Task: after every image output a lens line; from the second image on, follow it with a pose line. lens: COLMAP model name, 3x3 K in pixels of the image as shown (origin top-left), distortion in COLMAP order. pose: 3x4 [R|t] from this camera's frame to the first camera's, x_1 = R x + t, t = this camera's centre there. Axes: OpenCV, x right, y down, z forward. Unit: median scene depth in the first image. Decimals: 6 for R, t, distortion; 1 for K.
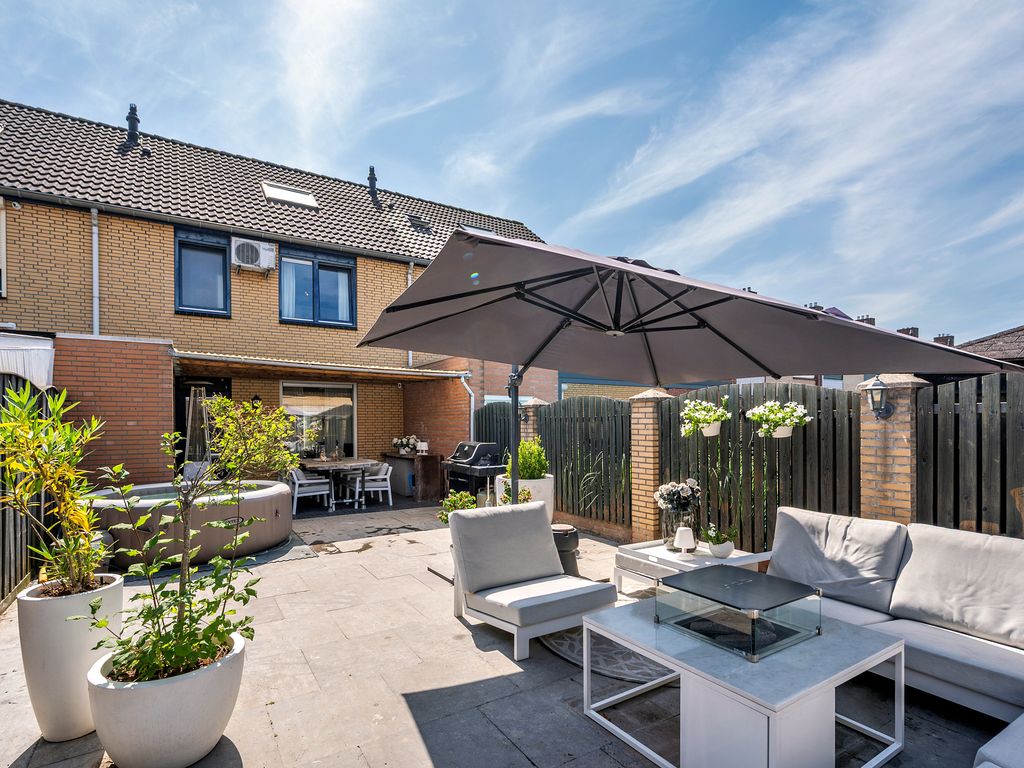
lens RADIAL K [[541.6, 0, 554.5], [0, 541.6, 425.0], [0, 0, 1]] dist [-0.050289, 0.007658]
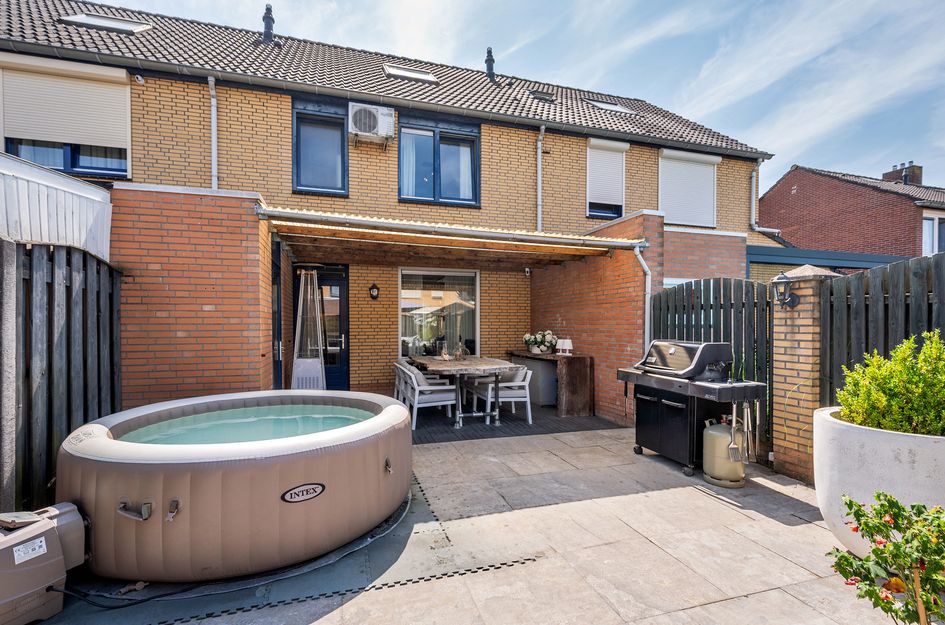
lens RADIAL K [[450.0, 0, 472.7], [0, 450.0, 311.7], [0, 0, 1]] dist [-0.052003, 0.000073]
pose [[0.950636, -0.002791, -0.310295, -0.184032], [-0.005981, 0.999609, -0.027314, 0.011567], [0.310250, 0.027822, 0.950248, 0.368062]]
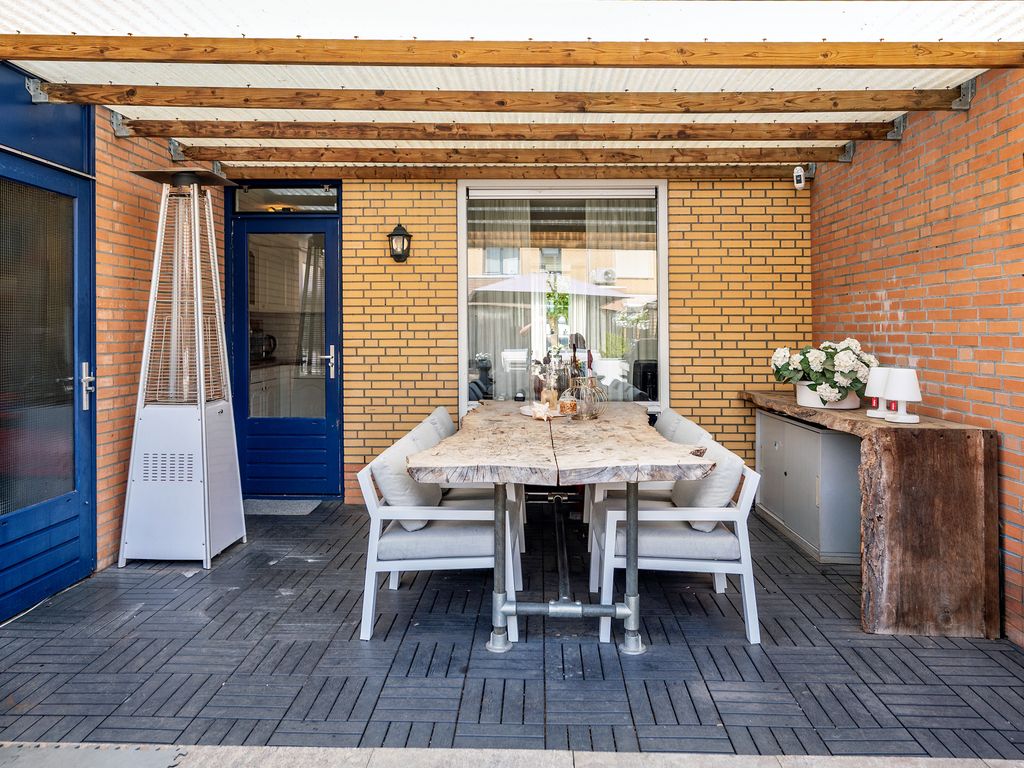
lens RADIAL K [[763.2, 0, 524.7], [0, 763.2, 302.3], [0, 0, 1]] dist [0.001008, -0.013080]
pose [[0.804592, -0.012752, -0.593691, -0.189594], [-0.006921, 0.999500, -0.030847, 0.015815], [0.593787, 0.028928, 0.804102, 0.682912]]
